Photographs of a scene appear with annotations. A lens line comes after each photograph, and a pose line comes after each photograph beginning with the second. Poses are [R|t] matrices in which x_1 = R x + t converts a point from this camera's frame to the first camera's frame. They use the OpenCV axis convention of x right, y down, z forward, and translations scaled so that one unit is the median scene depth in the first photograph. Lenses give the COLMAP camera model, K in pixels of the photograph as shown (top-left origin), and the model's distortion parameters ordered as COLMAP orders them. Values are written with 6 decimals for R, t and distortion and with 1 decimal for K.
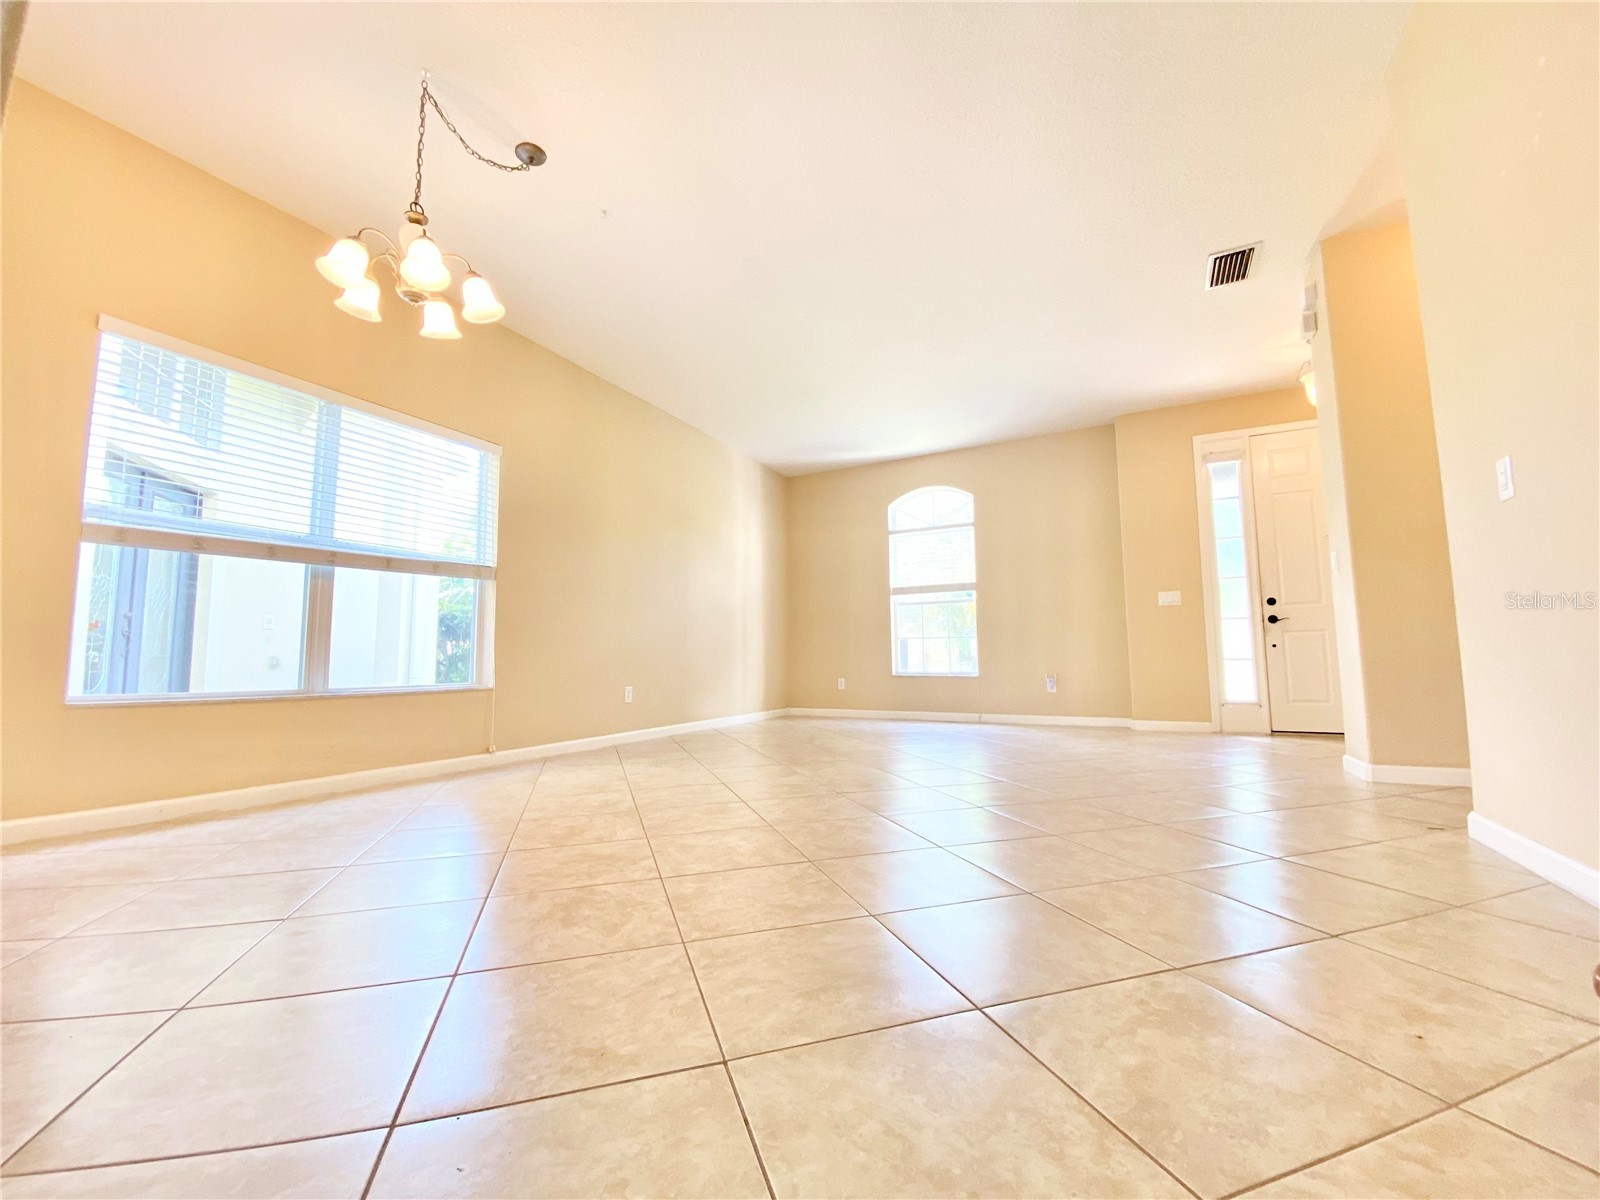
lens RADIAL K [[645.9, 0, 796.3], [0, 645.9, 599.3], [0, 0, 1]] dist [-0.000445, -0.007010]
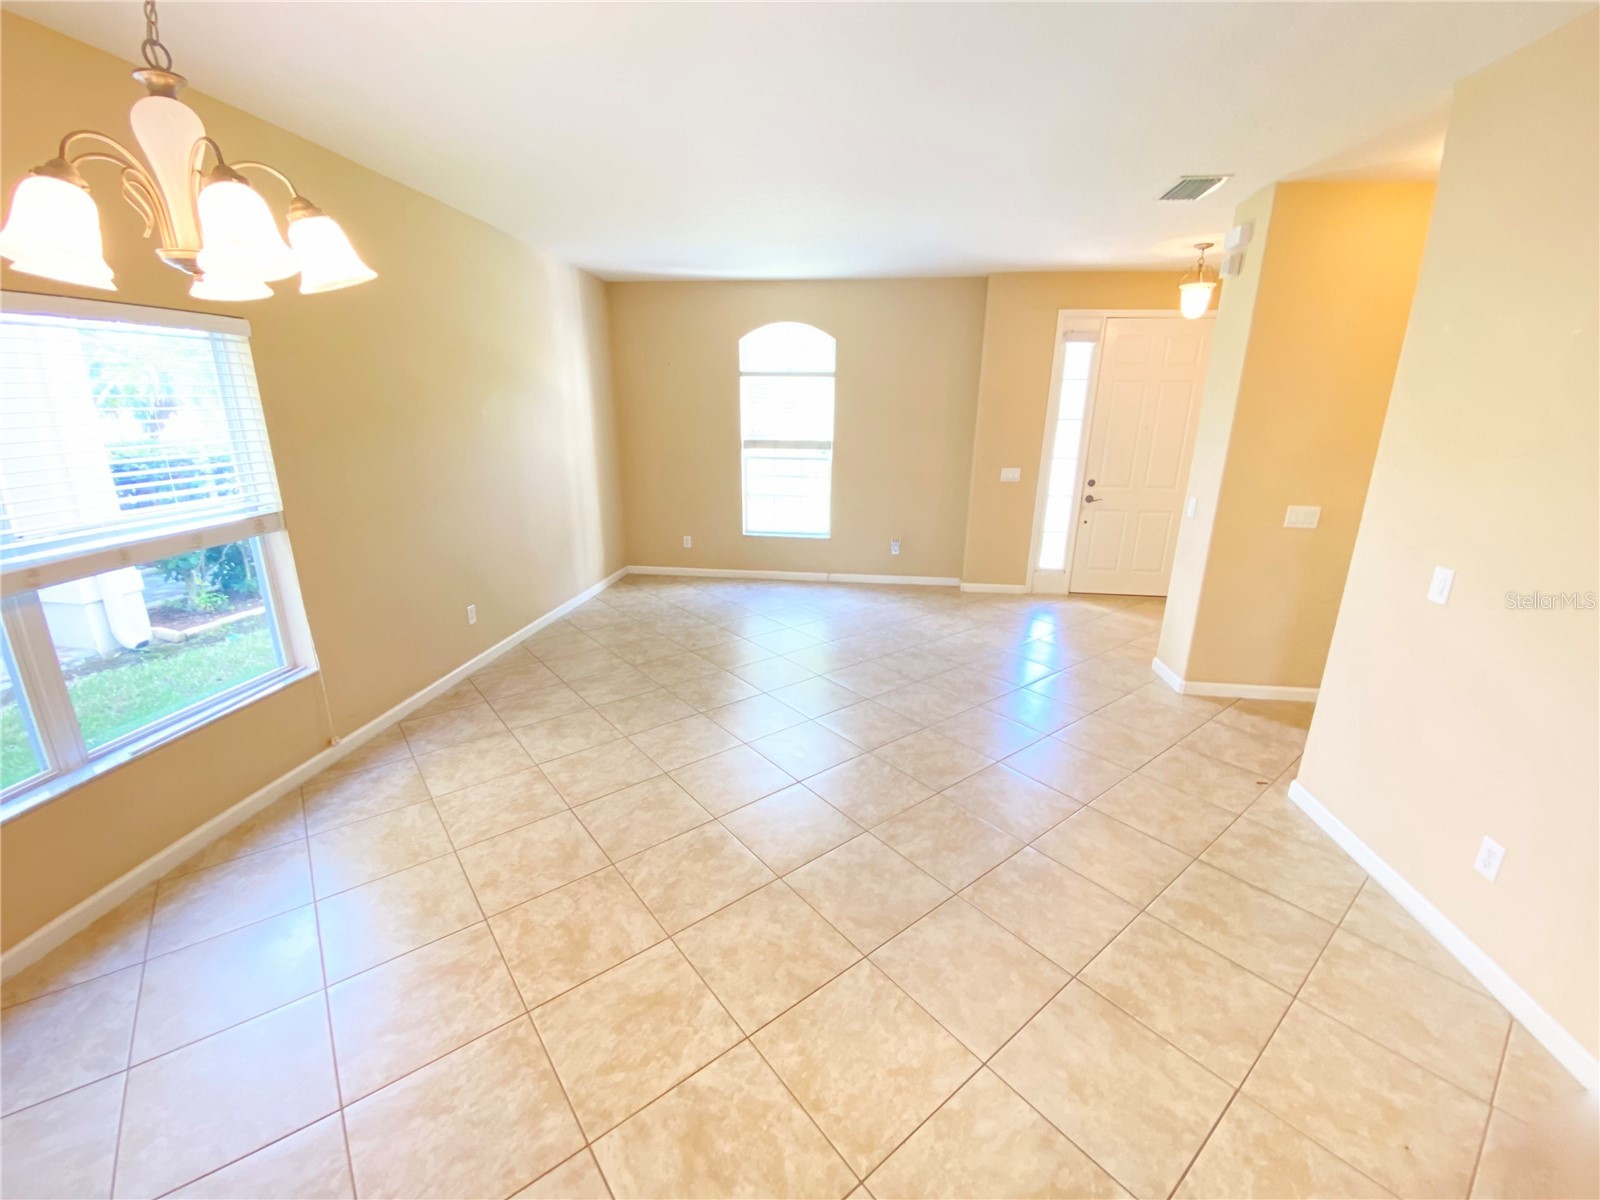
lens RADIAL K [[645.9, 0, 796.6], [0, 645.9, 598.5], [0, 0, 1]] dist [-0.000445, -0.007010]
pose [[0.935936, -0.076849, 0.343682, -0.140286], [-0.055537, 0.931481, 0.359525, -0.176457], [-0.347762, -0.355580, 0.867539, 0.122994]]
